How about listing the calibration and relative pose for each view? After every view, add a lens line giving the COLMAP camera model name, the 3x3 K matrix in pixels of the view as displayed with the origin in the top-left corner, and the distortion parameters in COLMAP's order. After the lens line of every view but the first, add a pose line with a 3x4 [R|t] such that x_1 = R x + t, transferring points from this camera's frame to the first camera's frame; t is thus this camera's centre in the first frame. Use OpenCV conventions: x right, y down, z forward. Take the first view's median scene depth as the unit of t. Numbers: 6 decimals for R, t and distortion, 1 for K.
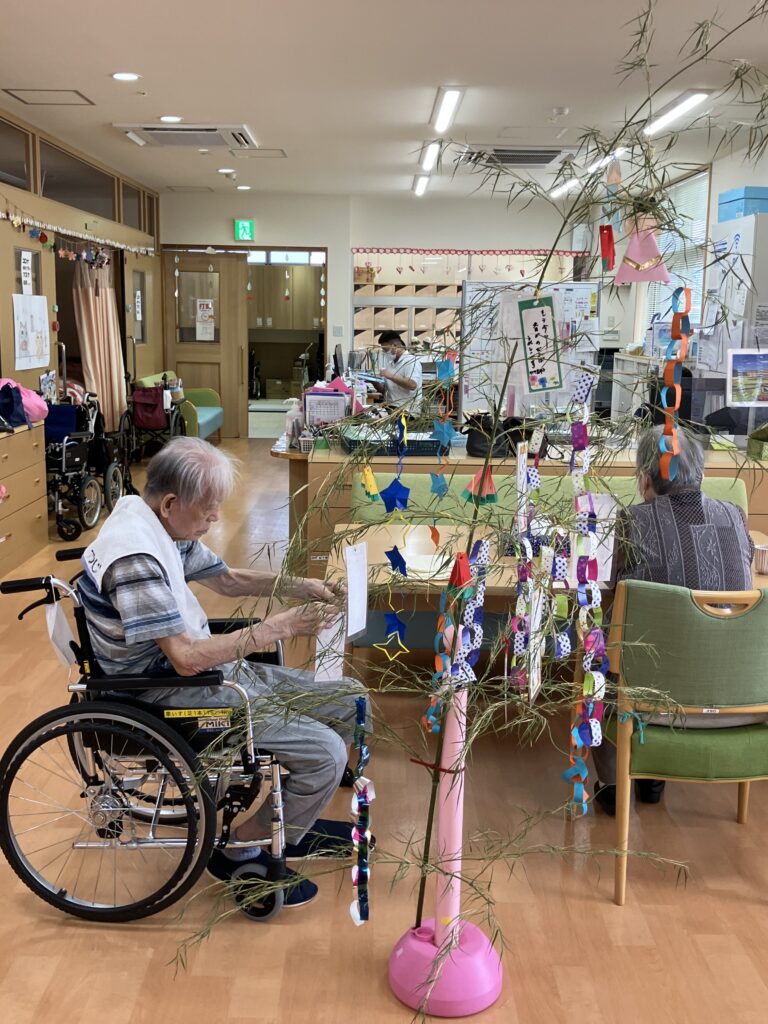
lens RADIAL K [[1086.8, 0, 381.4], [0, 1086.8, 510.2], [0, 0, 1]] dist [-0.020232, 0.000000]
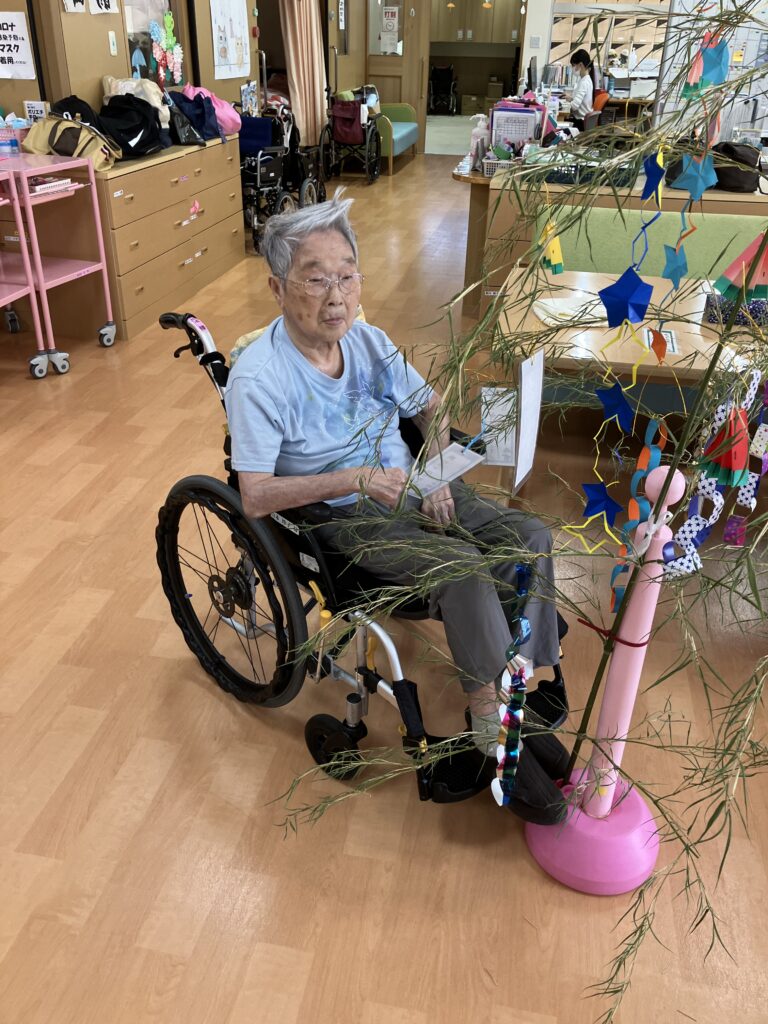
lens RADIAL K [[849.3, 0, 378.8], [0, 849.3, 513.4], [0, 0, 1]] dist [0.008922, -0.013740]
pose [[0.980363, 0.098611, -0.170777, -0.005318], [-0.036973, 0.942552, 0.332007, -0.013001], [0.193706, -0.319173, 0.927689, 0.133903]]
